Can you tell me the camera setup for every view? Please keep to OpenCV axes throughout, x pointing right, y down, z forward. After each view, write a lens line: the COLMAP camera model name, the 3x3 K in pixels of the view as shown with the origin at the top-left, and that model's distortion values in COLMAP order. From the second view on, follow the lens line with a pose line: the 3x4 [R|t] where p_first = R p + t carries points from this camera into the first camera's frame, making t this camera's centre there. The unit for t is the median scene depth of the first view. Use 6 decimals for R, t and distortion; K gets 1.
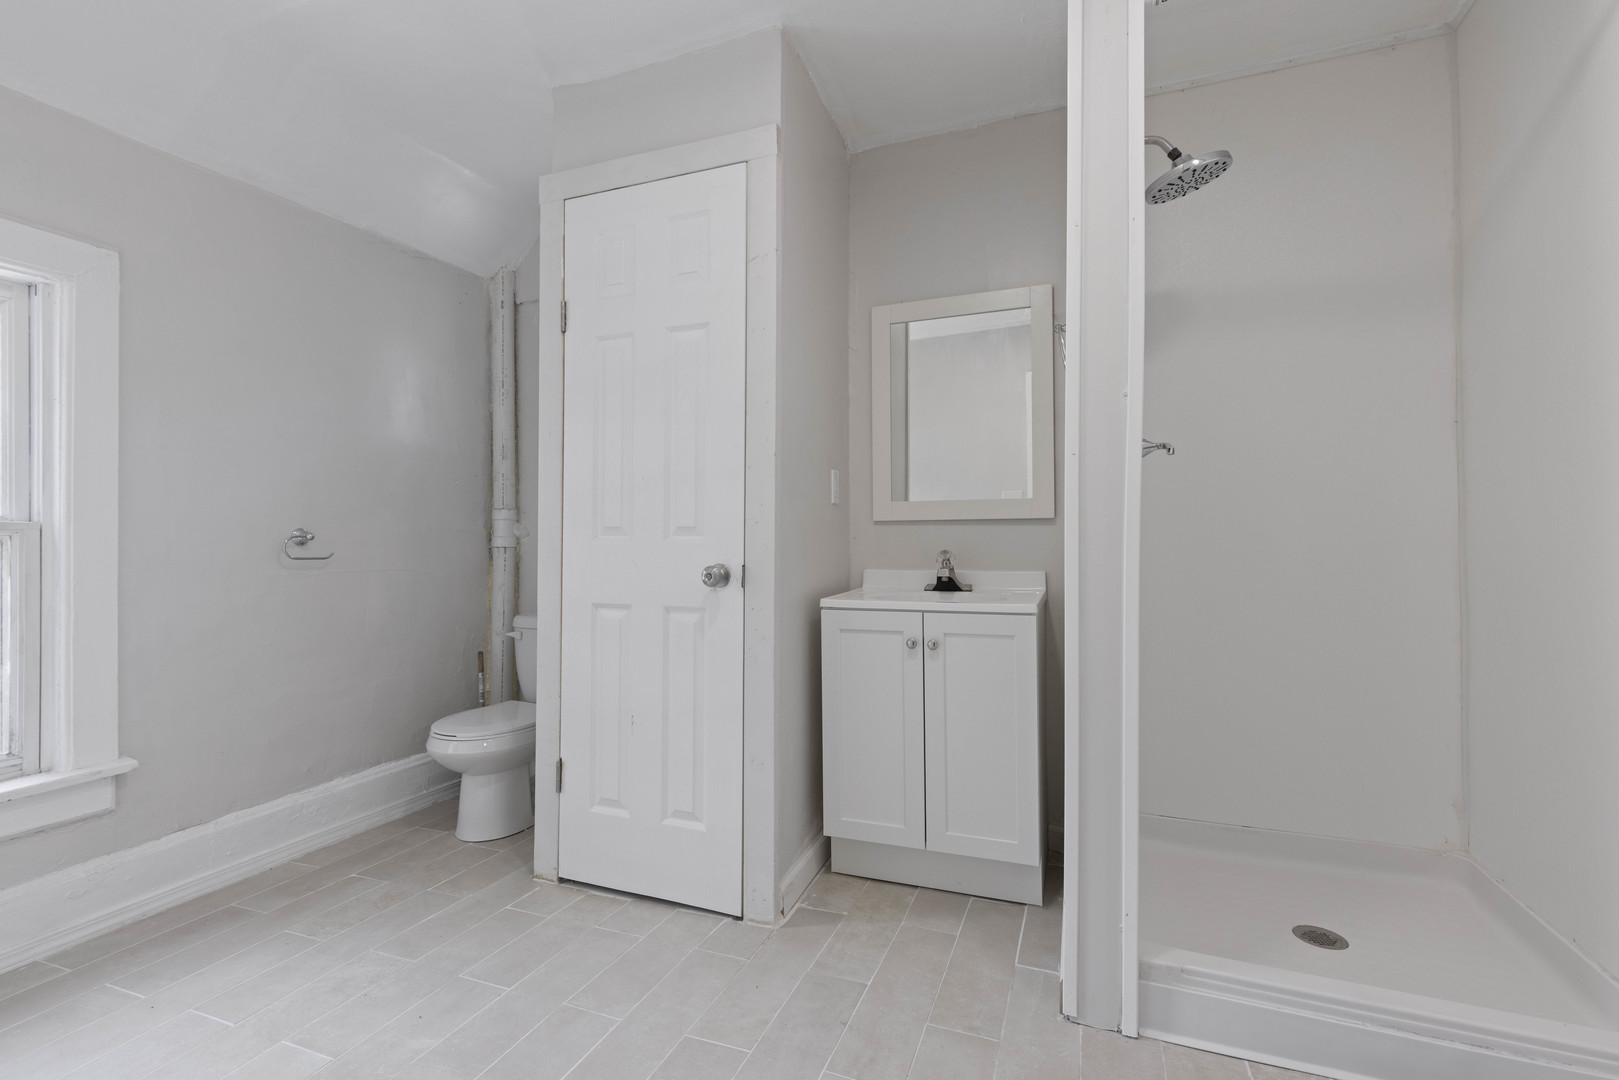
lens RADIAL K [[716.9, 0, 809.5], [0, 716.9, 540.0], [0, 0, 1]] dist [0.001232, -0.000016]
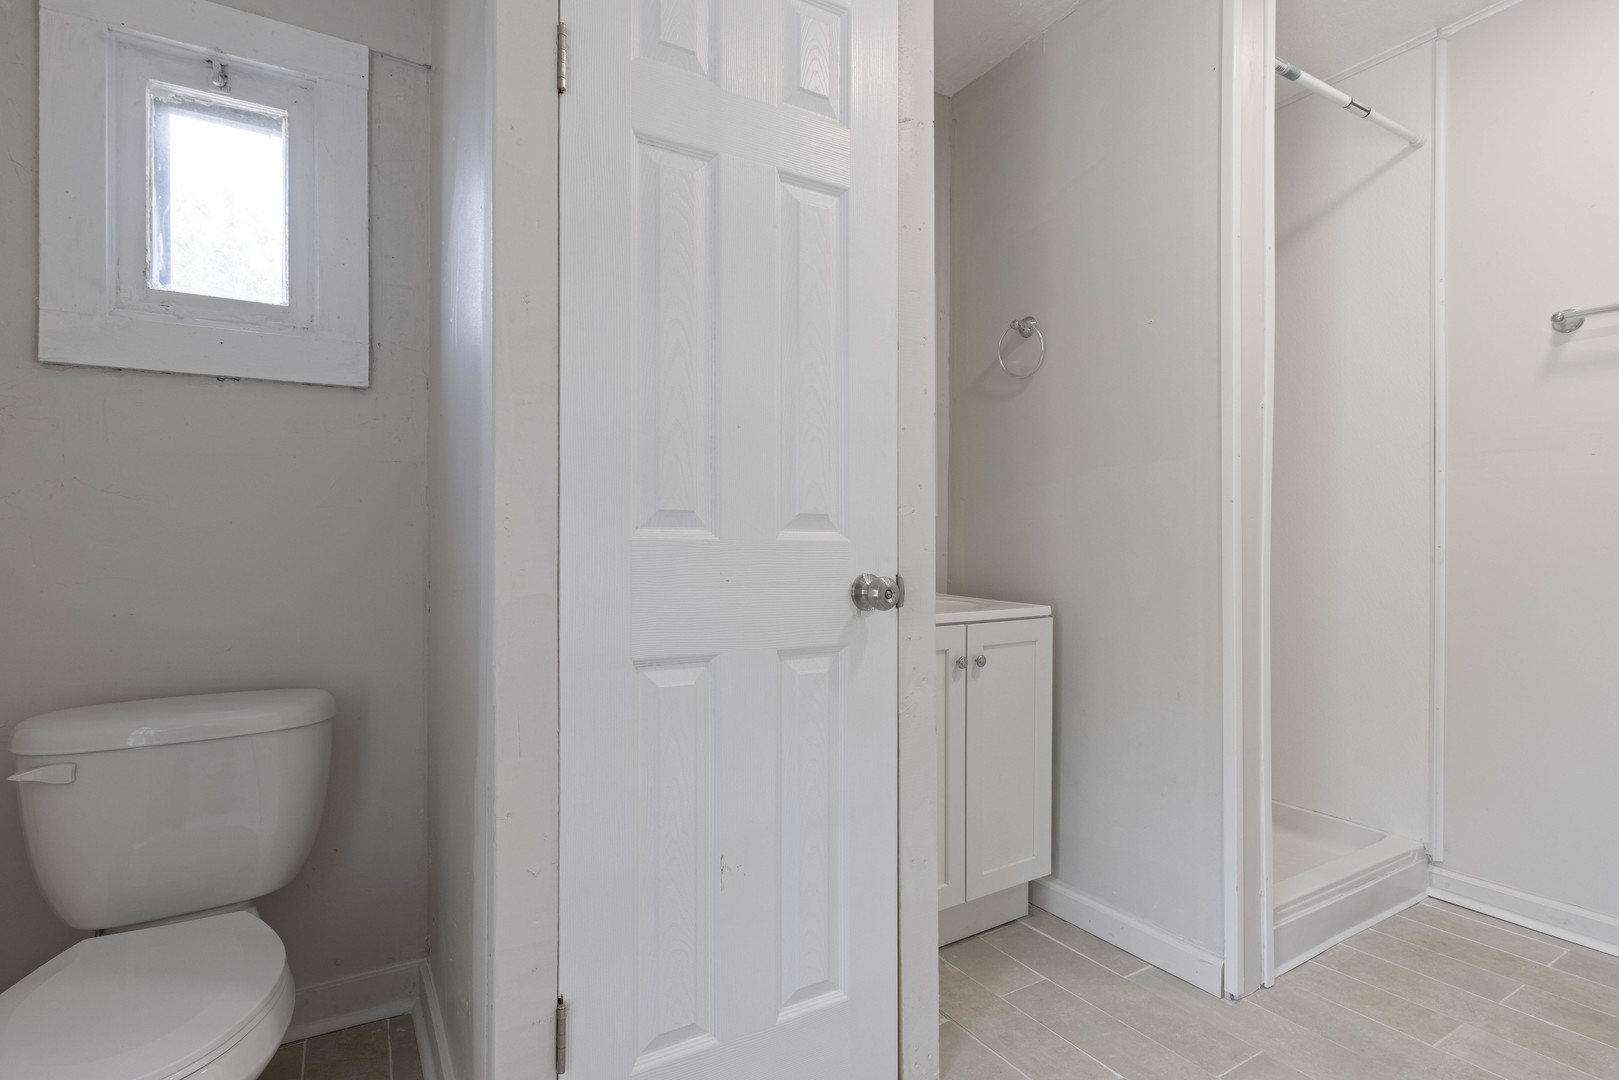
lens RADIAL K [[737.5, 0, 806.2], [0, 737.5, 552.1], [0, 0, 1]] dist [-0.000029, 0.000047]
pose [[0.648237, -0.009735, 0.761376, -0.636981], [0.002512, 0.999940, 0.010647, 0.006491], [-0.761434, -0.004989, 0.648223, 0.590073]]
